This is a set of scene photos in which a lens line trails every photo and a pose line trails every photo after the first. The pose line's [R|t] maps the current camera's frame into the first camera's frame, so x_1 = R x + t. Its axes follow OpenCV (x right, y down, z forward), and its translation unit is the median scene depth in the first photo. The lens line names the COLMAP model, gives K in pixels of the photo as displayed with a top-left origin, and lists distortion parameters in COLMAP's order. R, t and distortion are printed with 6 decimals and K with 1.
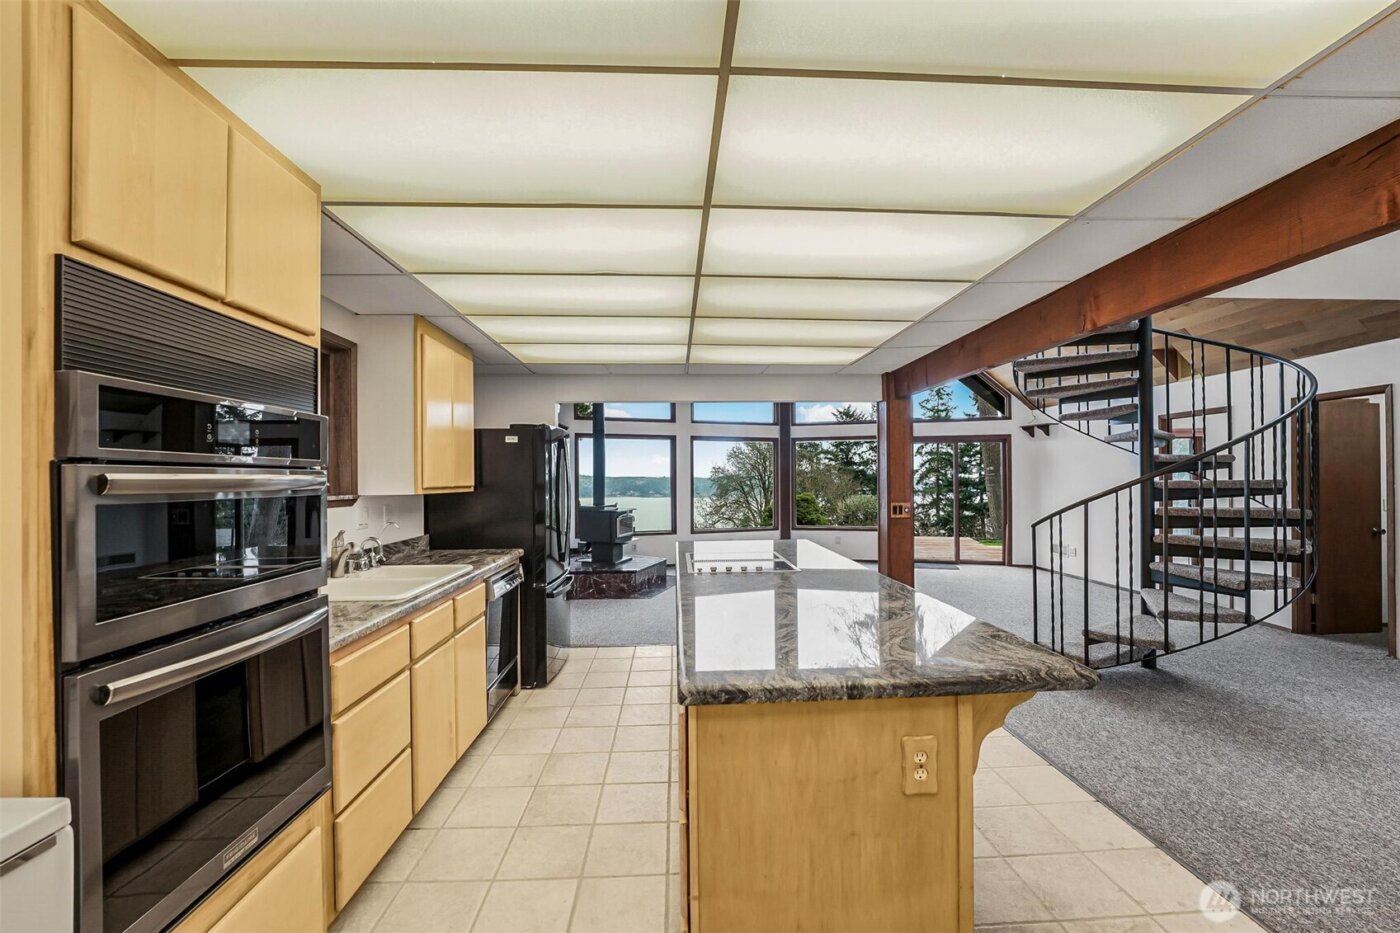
lens RADIAL K [[565.5, 0, 699.4], [0, 565.5, 476.7], [0, 0, 1]] dist [-0.010678, 0.001384]
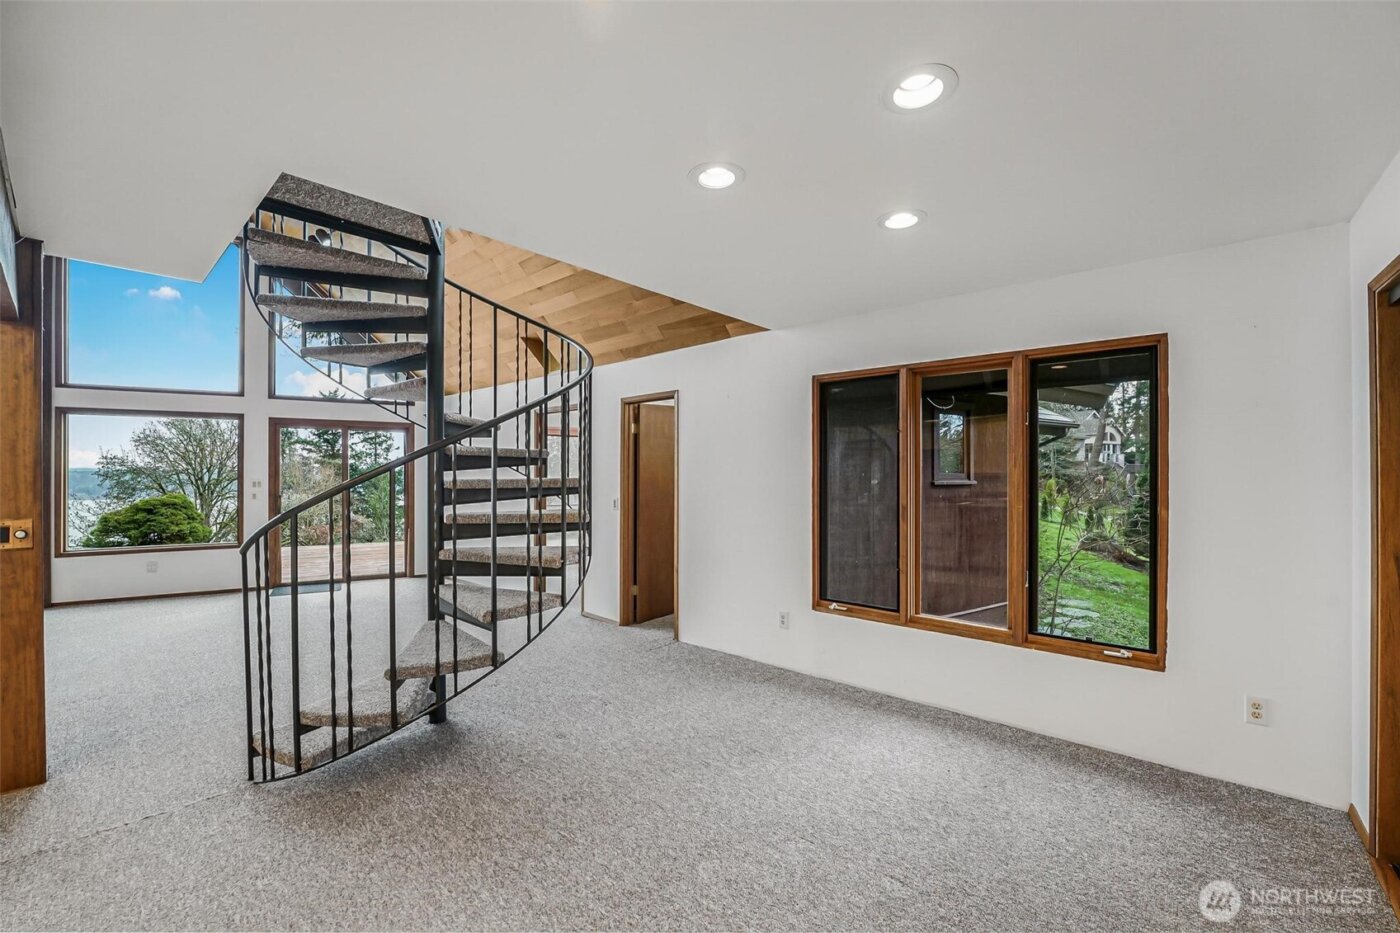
lens RADIAL K [[565.5, 0, 681.9], [0, 565.5, 473.6], [0, 0, 1]] dist [-0.010678, 0.001384]
pose [[0.714299, 0.006258, 0.699813, 0.453025], [-0.007630, 0.999970, -0.001154, -0.001650], [-0.699800, -0.004515, 0.714325, 0.195845]]
